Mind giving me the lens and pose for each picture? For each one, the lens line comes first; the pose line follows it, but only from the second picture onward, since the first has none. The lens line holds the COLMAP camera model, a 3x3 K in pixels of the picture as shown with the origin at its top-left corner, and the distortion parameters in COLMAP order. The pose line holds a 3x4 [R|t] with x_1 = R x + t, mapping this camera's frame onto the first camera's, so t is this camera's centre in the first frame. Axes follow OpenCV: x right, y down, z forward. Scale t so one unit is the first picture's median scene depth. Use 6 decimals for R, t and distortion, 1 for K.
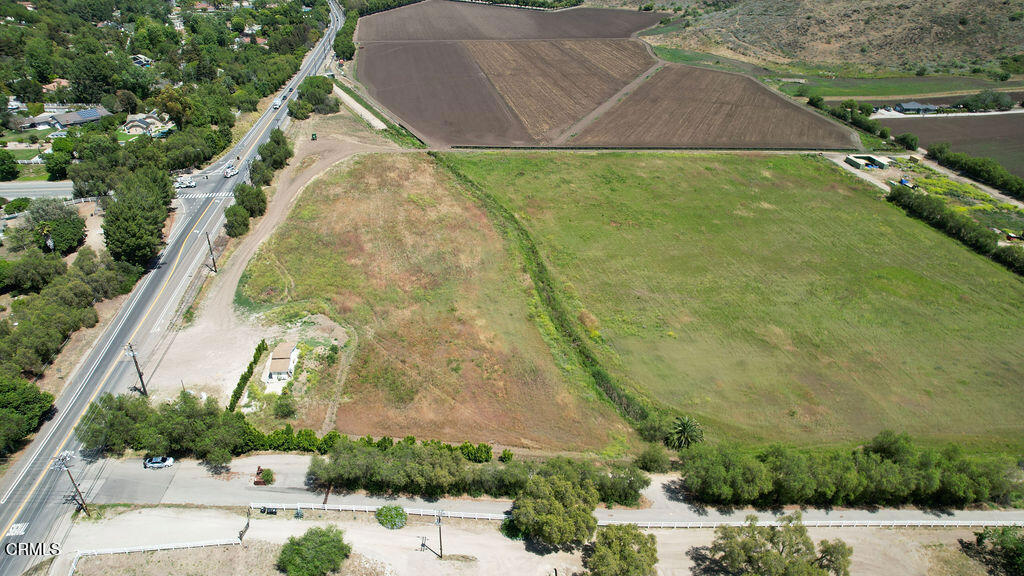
lens RADIAL K [[660.8, 0, 512.1], [0, 660.8, 295.3], [0, 0, 1]] dist [-0.085219, 0.077502]
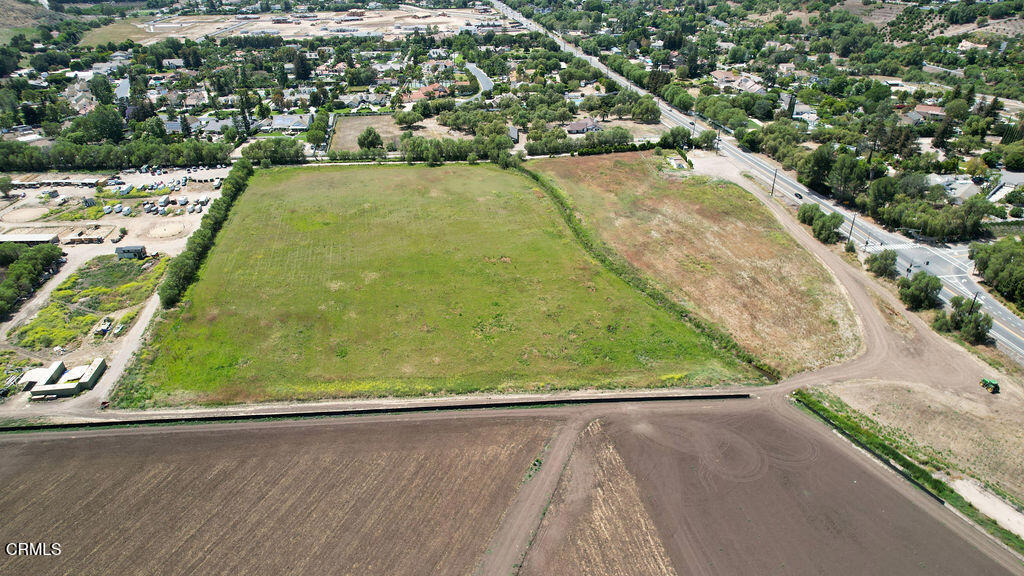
lens RADIAL K [[660.8, 0, 512.1], [0, 660.8, 295.3], [0, 0, 1]] dist [-0.085219, 0.077502]
pose [[-0.999769, 0.004381, -0.021036, 0.153138], [-0.015747, 0.516689, 0.856028, -0.906481], [0.014619, 0.856162, -0.516501, 1.451925]]
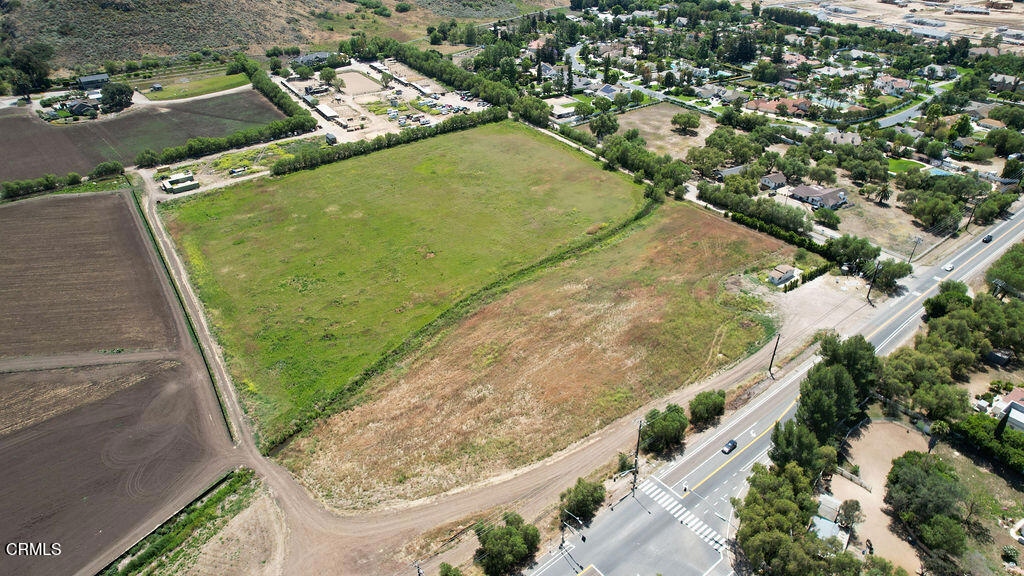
lens RADIAL K [[660.8, 0, 512.1], [0, 660.8, 295.3], [0, 0, 1]] dist [-0.085219, 0.077502]
pose [[-0.513780, -0.468399, 0.718772, -0.659961], [0.418178, 0.594812, 0.686532, -0.688179], [-0.749105, 0.653301, -0.109728, 0.957030]]
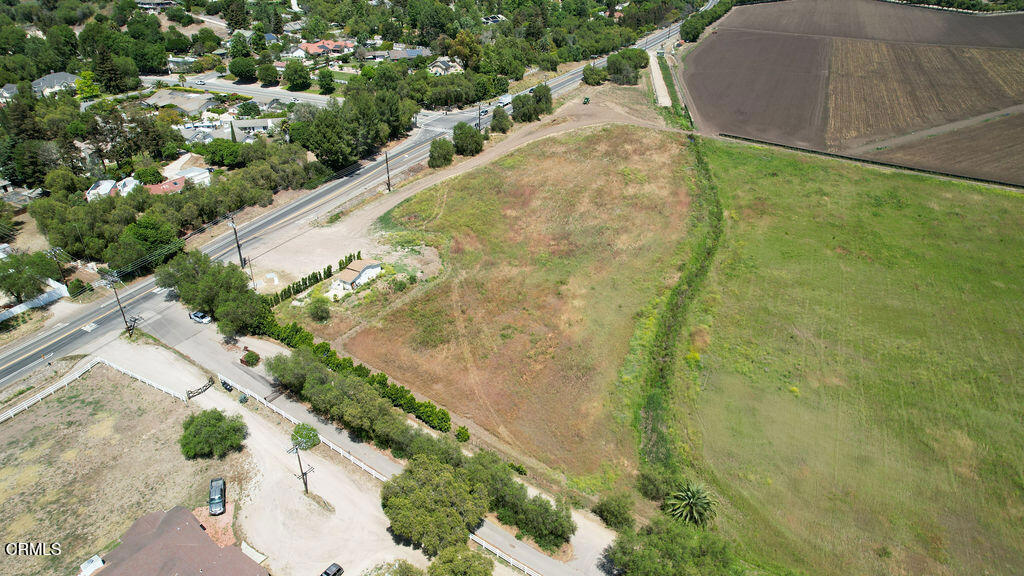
lens RADIAL K [[660.8, 0, 512.1], [0, 660.8, 295.3], [0, 0, 1]] dist [-0.085219, 0.077502]
pose [[0.825138, 0.278759, -0.491366, 0.205182], [-0.277802, 0.957568, 0.076736, -0.007581], [0.491907, 0.073185, 0.867566, 0.129192]]
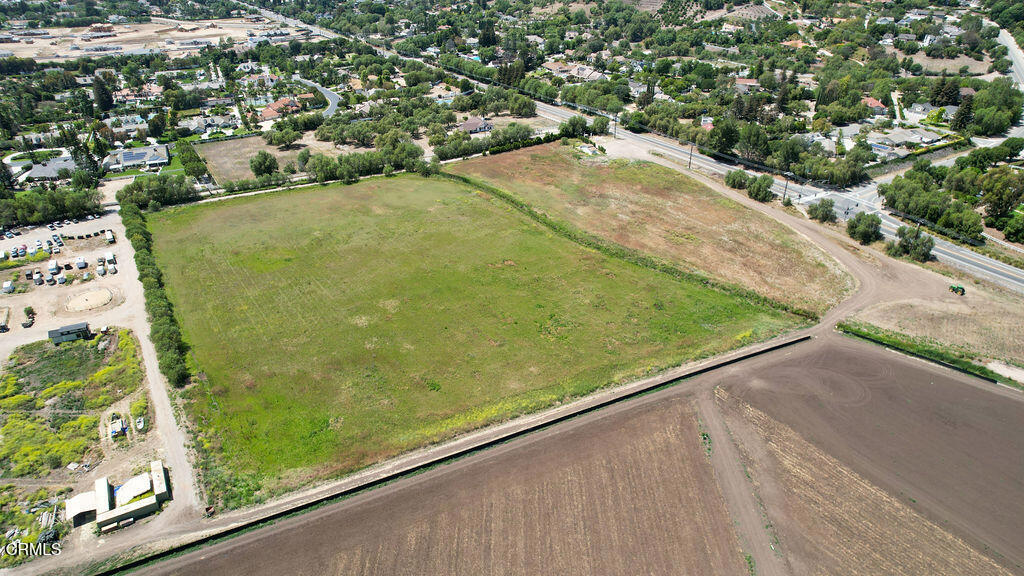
lens RADIAL K [[660.8, 0, 512.1], [0, 660.8, 295.3], [0, 0, 1]] dist [-0.085219, 0.077502]
pose [[-0.915770, 0.189185, -0.354365, 0.491241], [-0.205051, 0.538418, 0.817350, -0.866846], [0.345426, 0.821167, -0.454274, 1.383872]]
